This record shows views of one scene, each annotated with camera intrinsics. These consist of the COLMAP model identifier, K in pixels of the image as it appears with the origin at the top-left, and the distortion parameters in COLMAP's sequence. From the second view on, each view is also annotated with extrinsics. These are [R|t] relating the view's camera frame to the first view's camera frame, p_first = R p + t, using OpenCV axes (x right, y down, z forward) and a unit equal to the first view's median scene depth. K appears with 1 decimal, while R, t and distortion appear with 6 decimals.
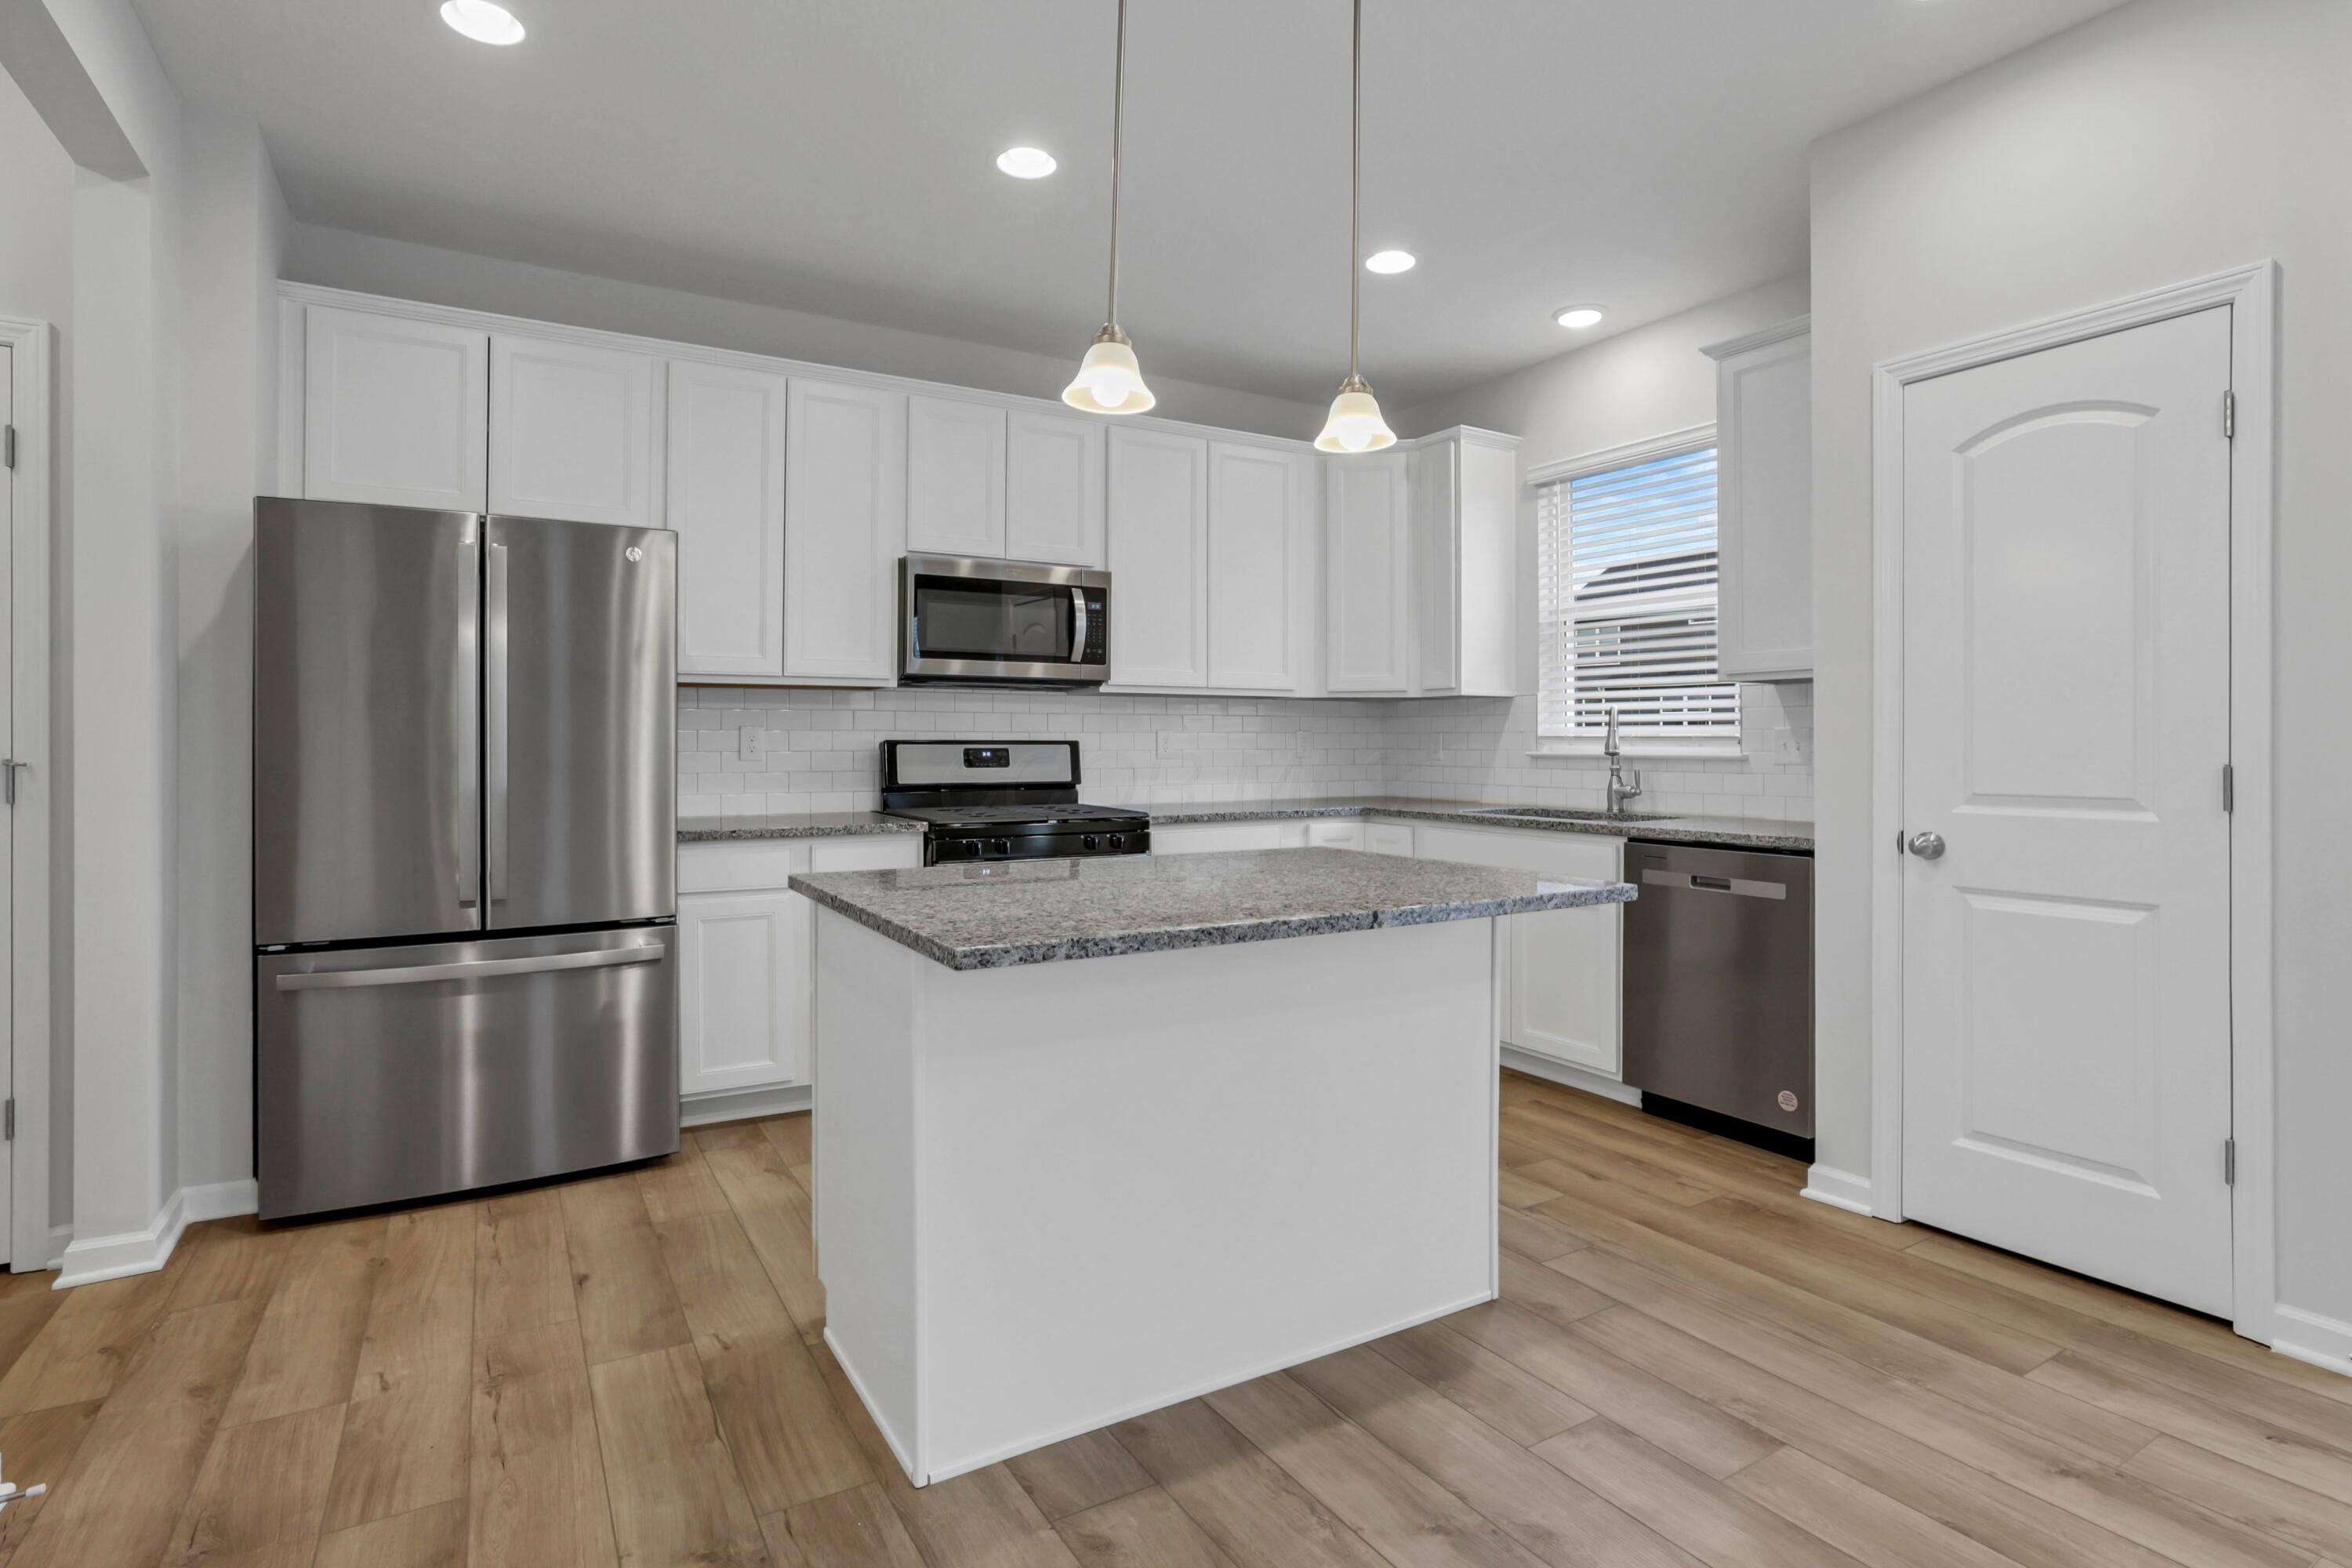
lens RADIAL K [[1109.8, 0, 1108.7], [0, 1109.8, 757.4], [0, 0, 1]] dist [-0.034773, 0.008994]
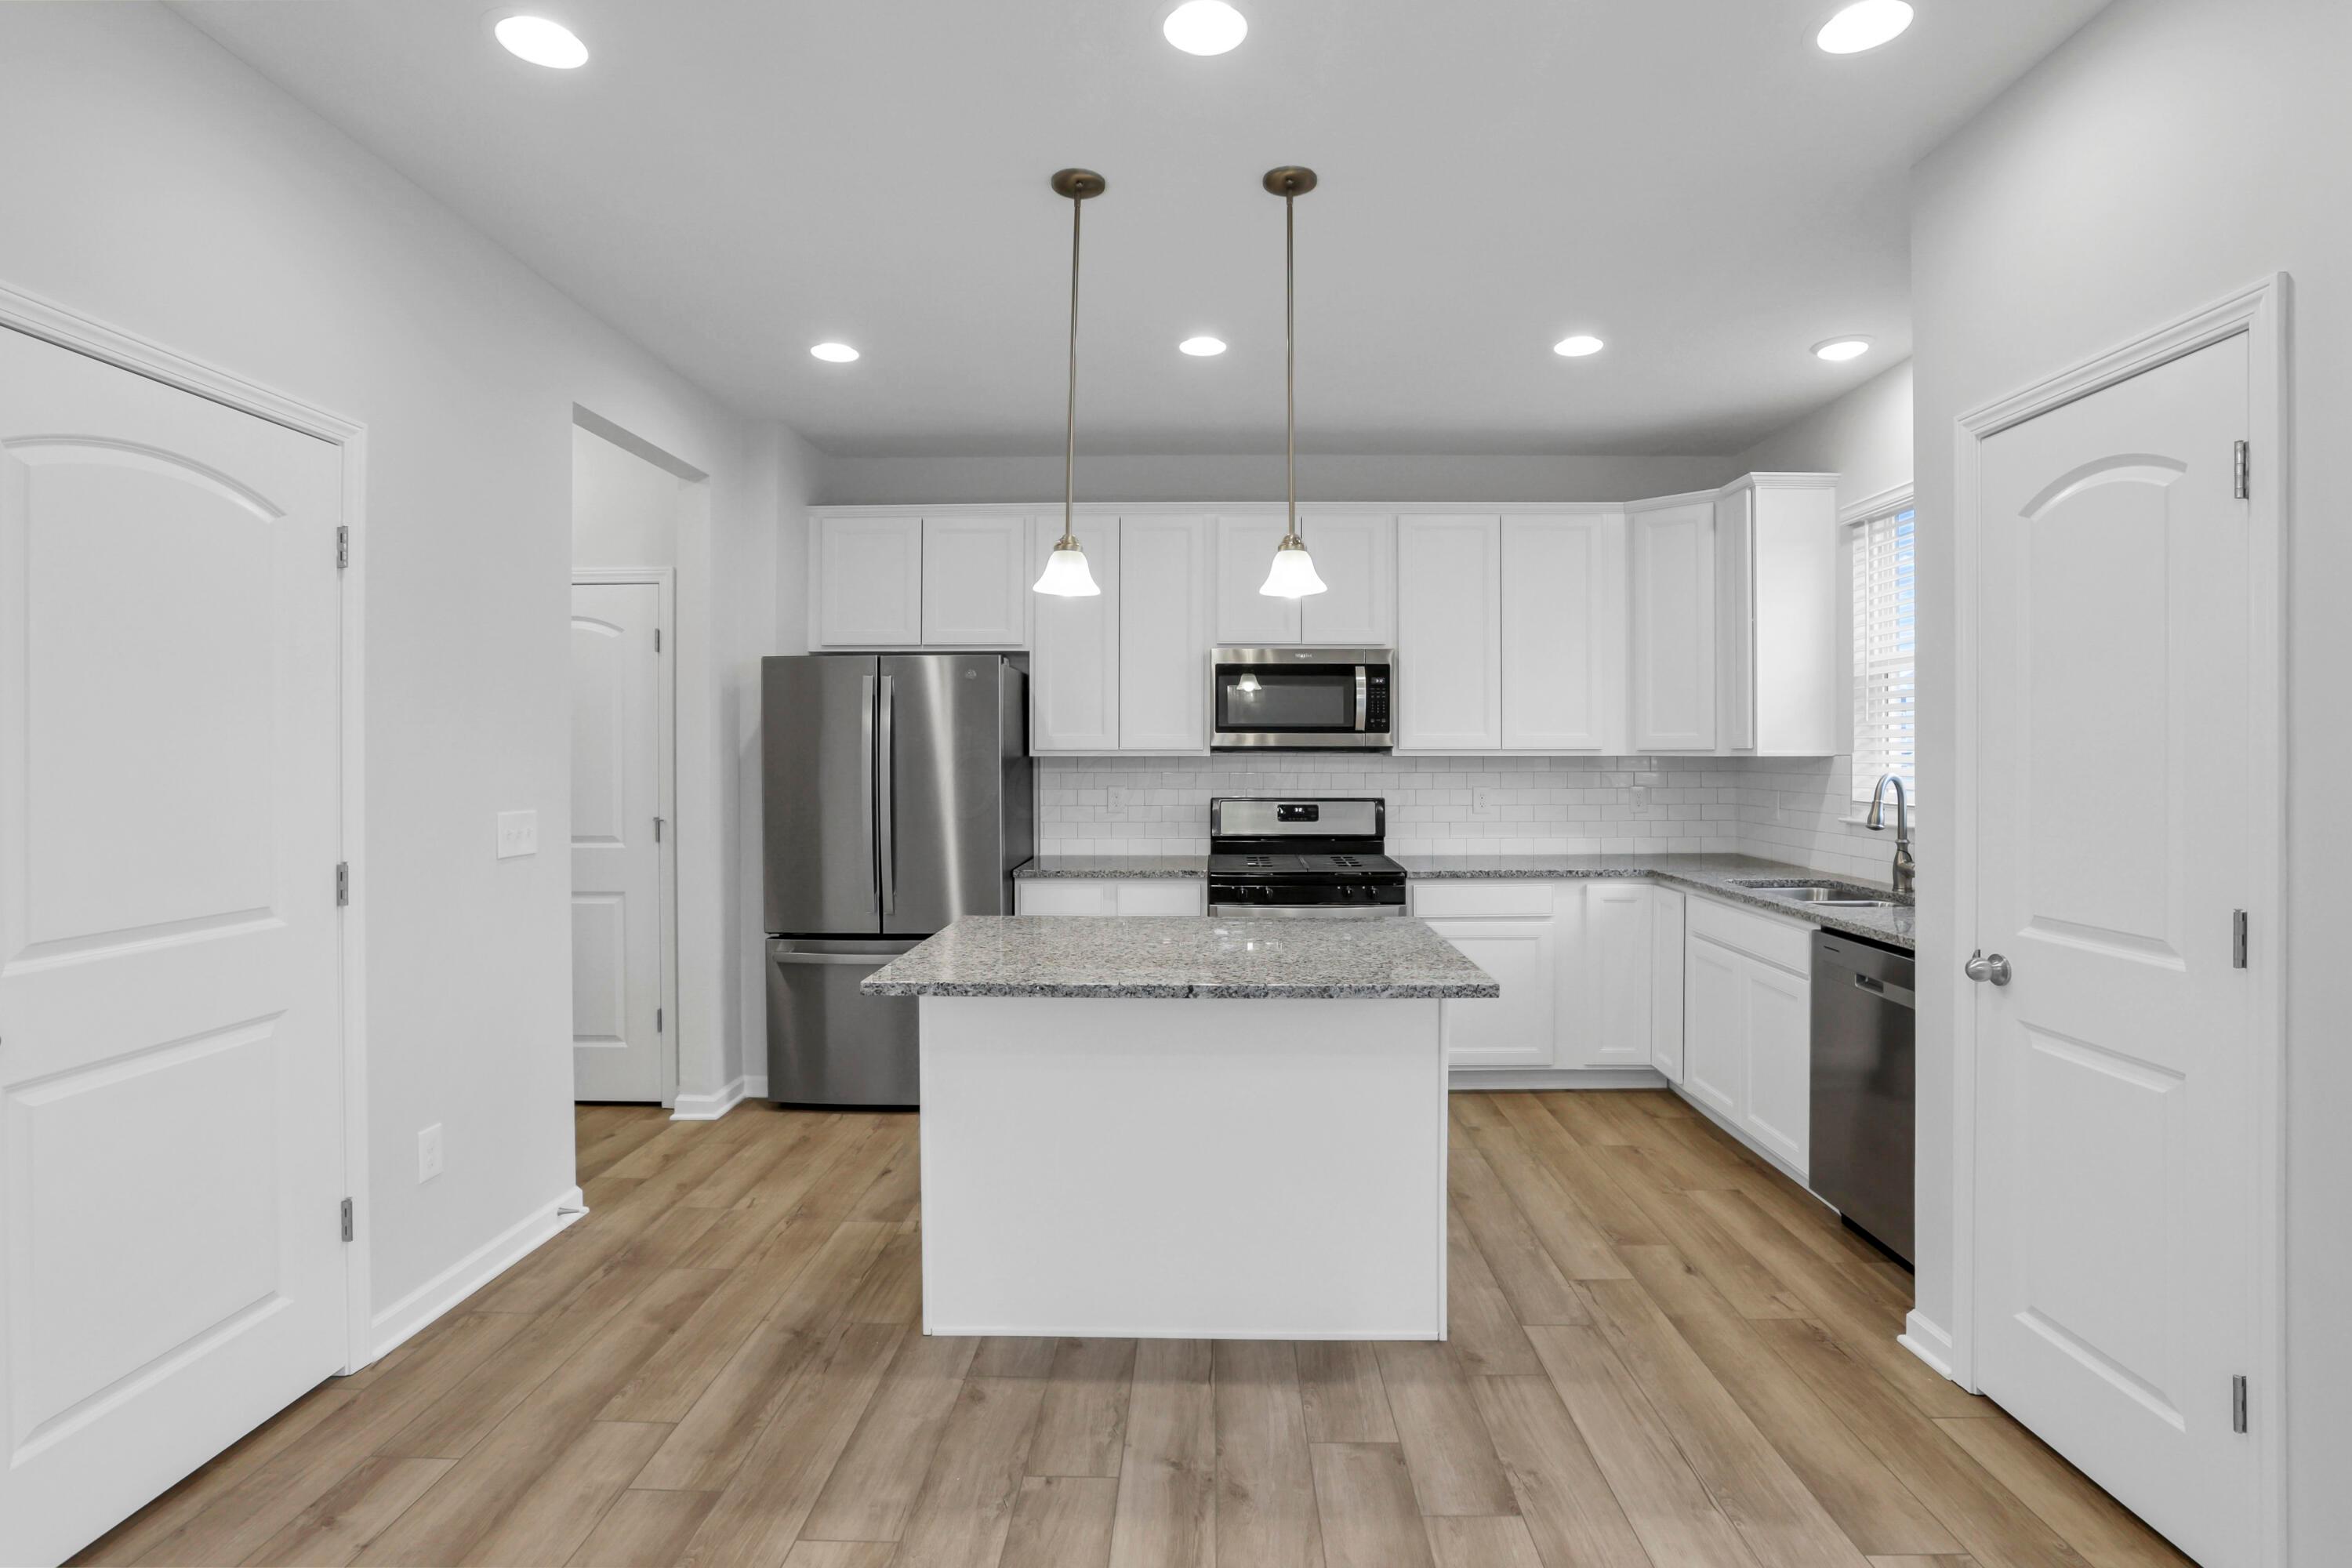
lens RADIAL K [[1053.8, 0, 1175.5], [0, 1053.8, 773.7], [0, 0, 1]] dist [-0.038178, 0.006949]
pose [[0.860169, 0.000941, -0.510009, 0.547007], [0.000942, 0.999994, 0.003434, -0.071008], [0.510009, -0.003434, 0.860162, -0.036253]]
